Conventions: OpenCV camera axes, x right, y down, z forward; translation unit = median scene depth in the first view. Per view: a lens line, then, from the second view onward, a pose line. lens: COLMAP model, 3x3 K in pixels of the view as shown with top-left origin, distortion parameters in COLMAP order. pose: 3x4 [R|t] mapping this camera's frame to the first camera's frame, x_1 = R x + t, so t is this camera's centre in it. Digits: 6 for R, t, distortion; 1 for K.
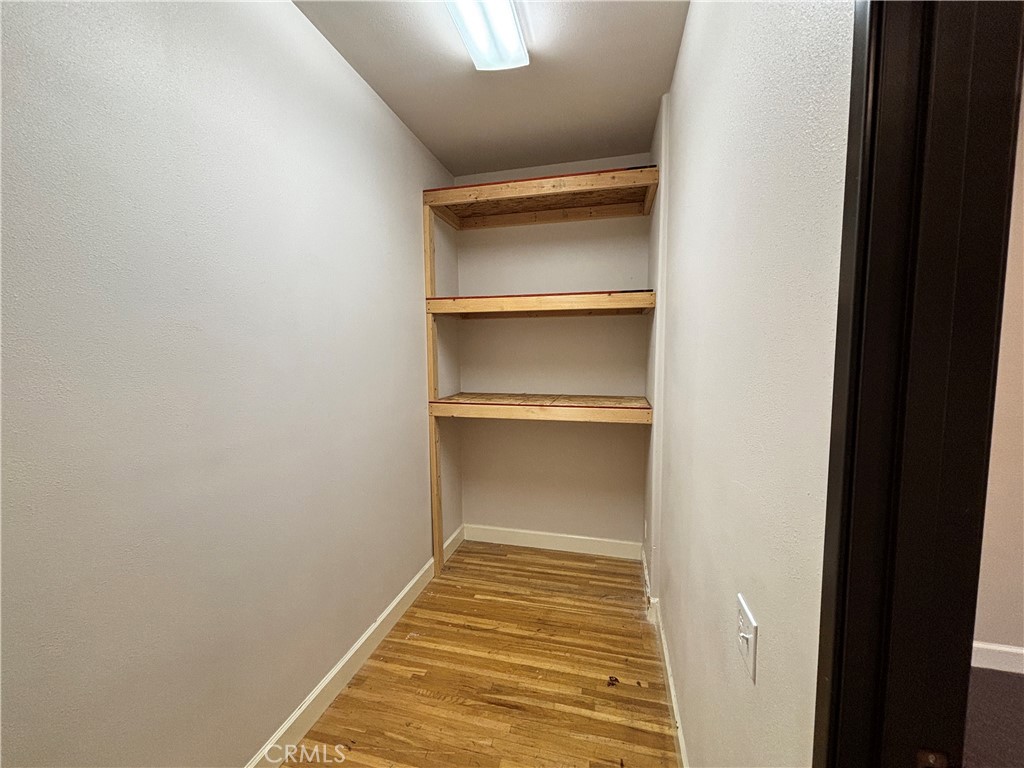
lens RADIAL K [[413.5, 0, 507.9], [0, 413.5, 383.5], [0, 0, 1]] dist [0.000424, 0.000346]
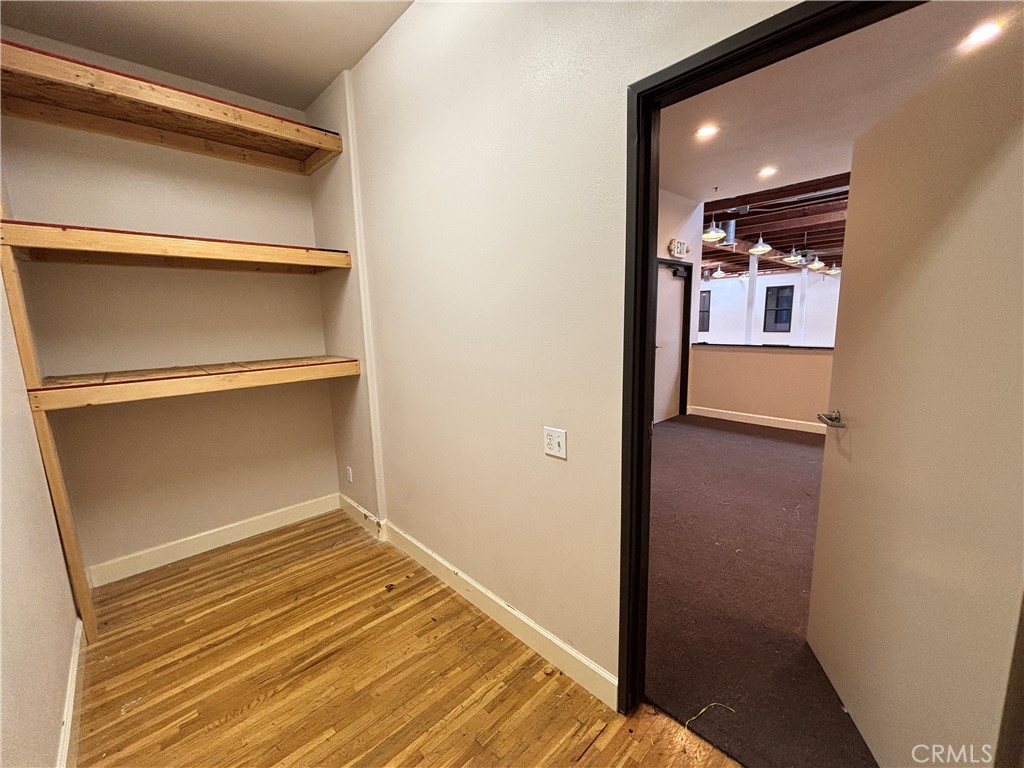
lens RADIAL K [[413.5, 0, 510.4], [0, 413.5, 381.0], [0, 0, 1]] dist [0.000424, 0.000346]
pose [[0.540193, -0.136412, 0.830411, -0.349491], [0.090600, 0.990466, 0.103768, 0.036158], [-0.836650, 0.019180, 0.547402, 0.043475]]
